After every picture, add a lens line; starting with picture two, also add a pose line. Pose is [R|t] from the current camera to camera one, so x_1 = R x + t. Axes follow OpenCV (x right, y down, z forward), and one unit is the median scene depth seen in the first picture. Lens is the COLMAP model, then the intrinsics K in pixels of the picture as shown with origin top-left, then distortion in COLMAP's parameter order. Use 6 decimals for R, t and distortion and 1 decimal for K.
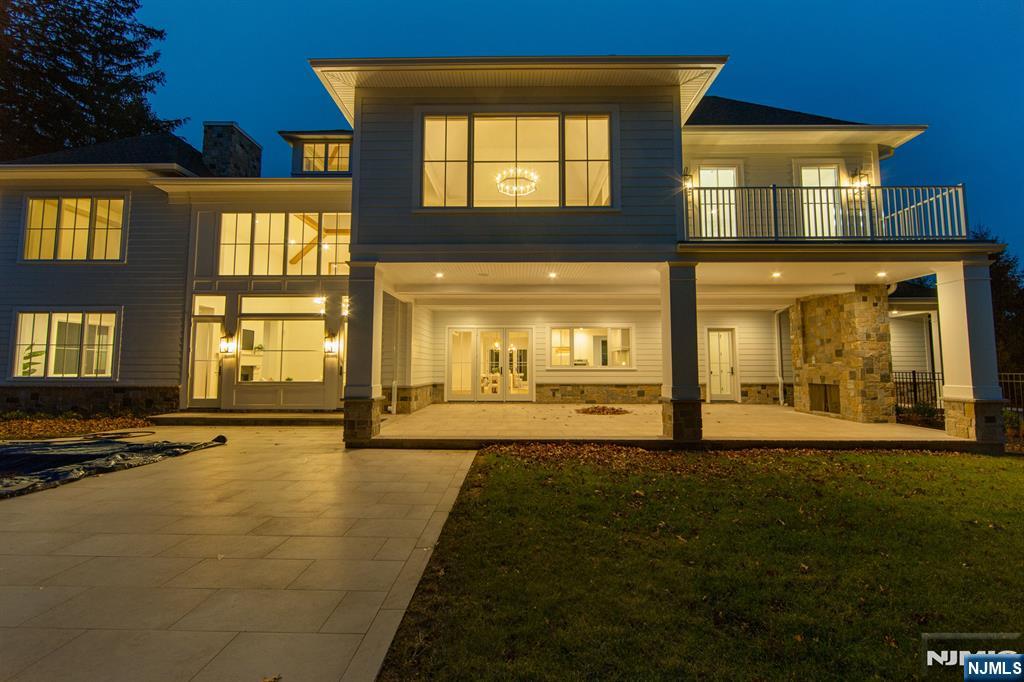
lens RADIAL K [[440.2, 0, 509.3], [0, 440.2, 341.1], [0, 0, 1]] dist [-0.002531, 0.000222]
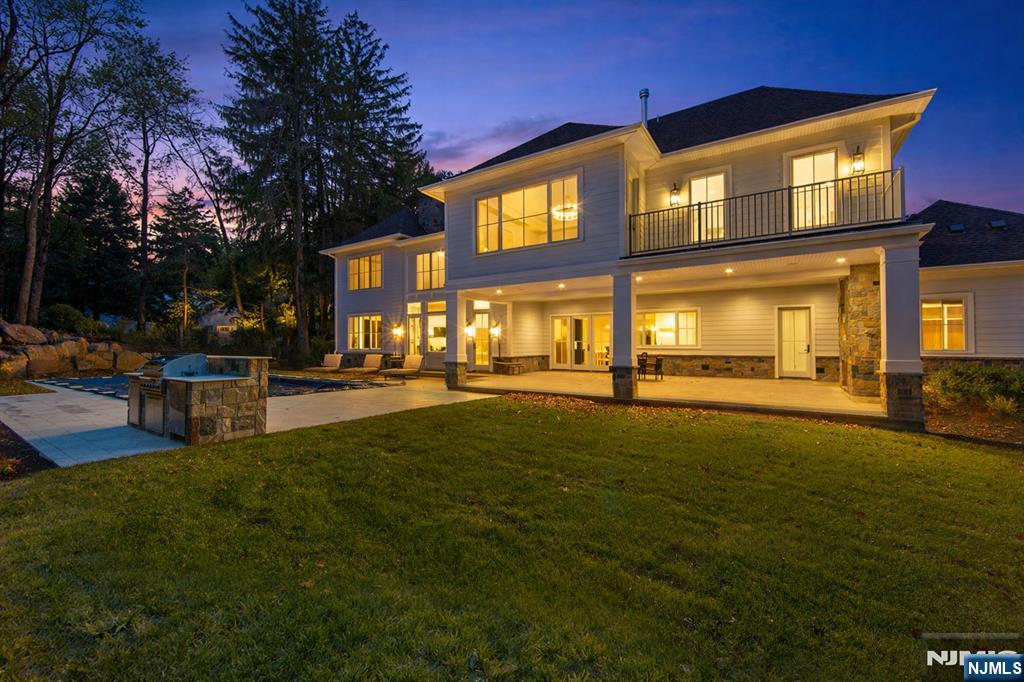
lens RADIAL K [[440.2, 0, 513.1], [0, 440.2, 338.7], [0, 0, 1]] dist [-0.002531, 0.000222]
pose [[0.831778, -0.002777, -0.555102, 0.659659], [0.036270, 0.998123, 0.049354, -0.038848], [0.553923, -0.061185, 0.830317, -0.278611]]
